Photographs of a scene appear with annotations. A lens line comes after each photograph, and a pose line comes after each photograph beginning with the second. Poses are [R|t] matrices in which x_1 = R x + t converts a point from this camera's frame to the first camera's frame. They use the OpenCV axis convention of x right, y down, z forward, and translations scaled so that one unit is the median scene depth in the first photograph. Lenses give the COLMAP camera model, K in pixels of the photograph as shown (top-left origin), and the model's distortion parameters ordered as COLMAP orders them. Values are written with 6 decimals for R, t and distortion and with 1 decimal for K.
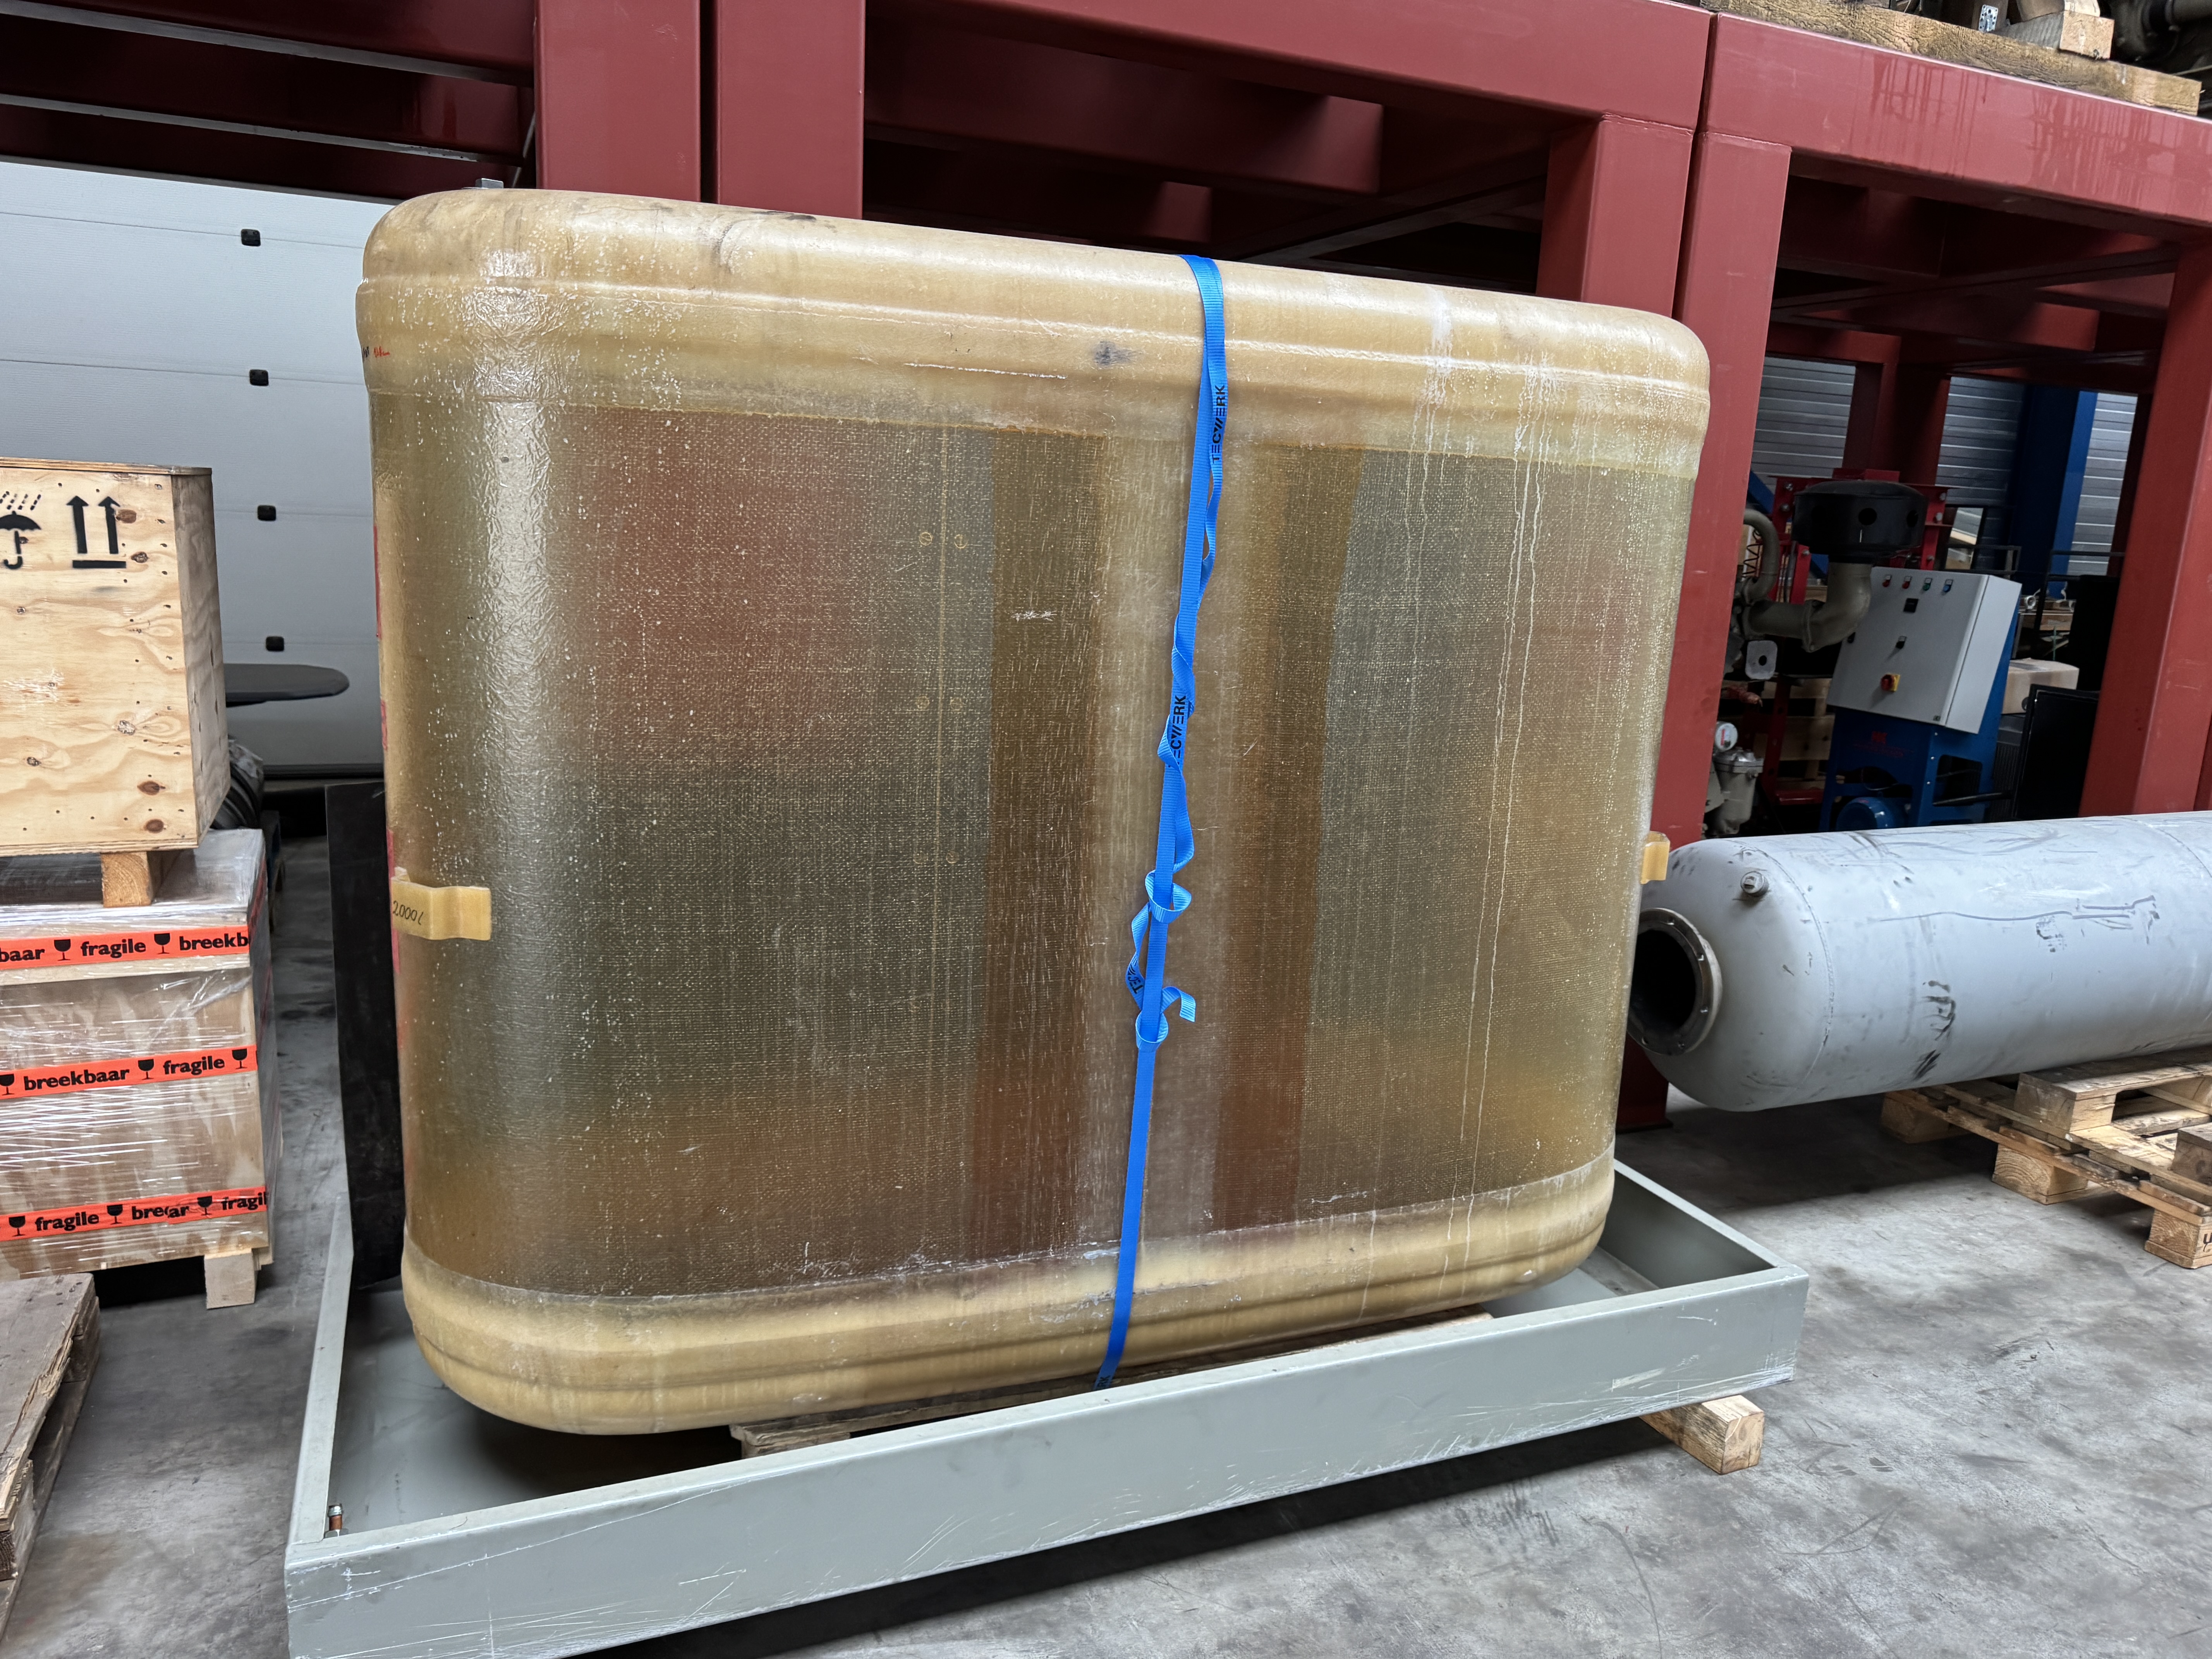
lens RADIAL K [[1550.6, 0, 1115.4], [0, 1550.6, 825.2], [0, 0, 1]] dist [0.029906, -0.030785]
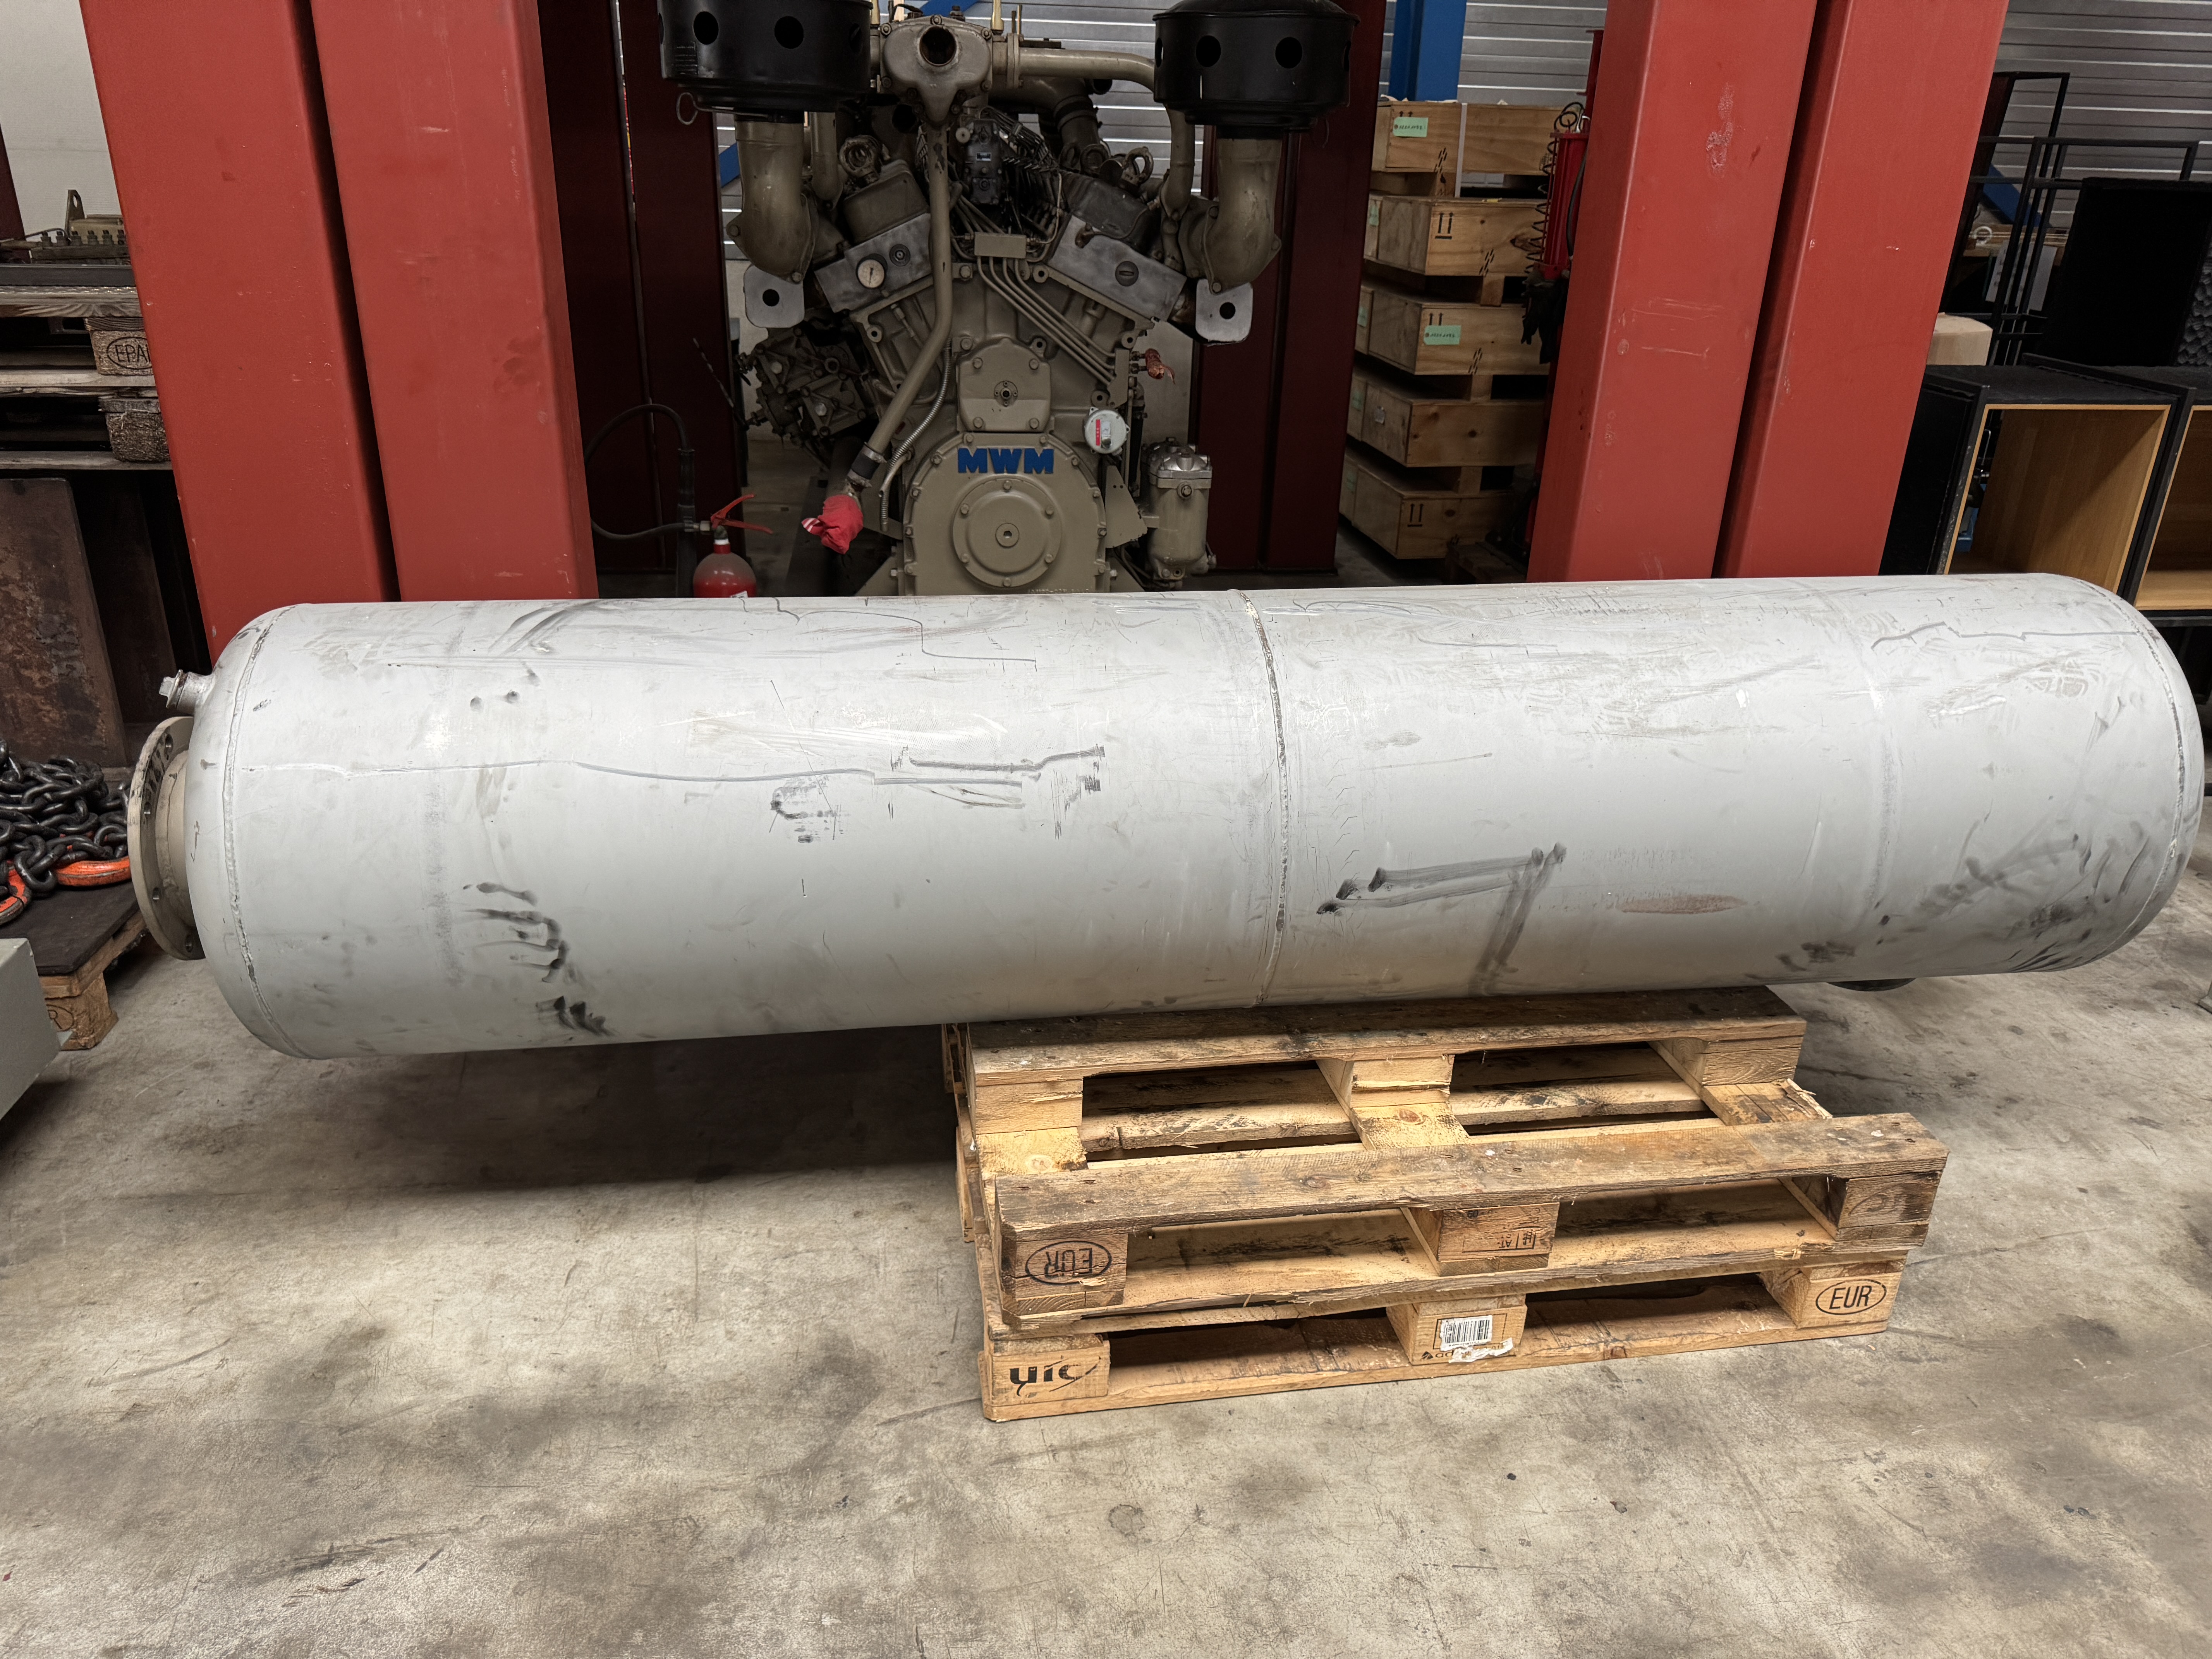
lens RADIAL K [[1550.6, 0, 1096.8], [0, 1550.6, 819.7], [0, 0, 1]] dist [0.029906, -0.030785]
pose [[0.965327, 0.080037, -0.248473, 0.859488], [-0.030756, 0.980079, 0.196210, -0.037286], [0.259227, -0.181765, 0.948558, 0.529731]]
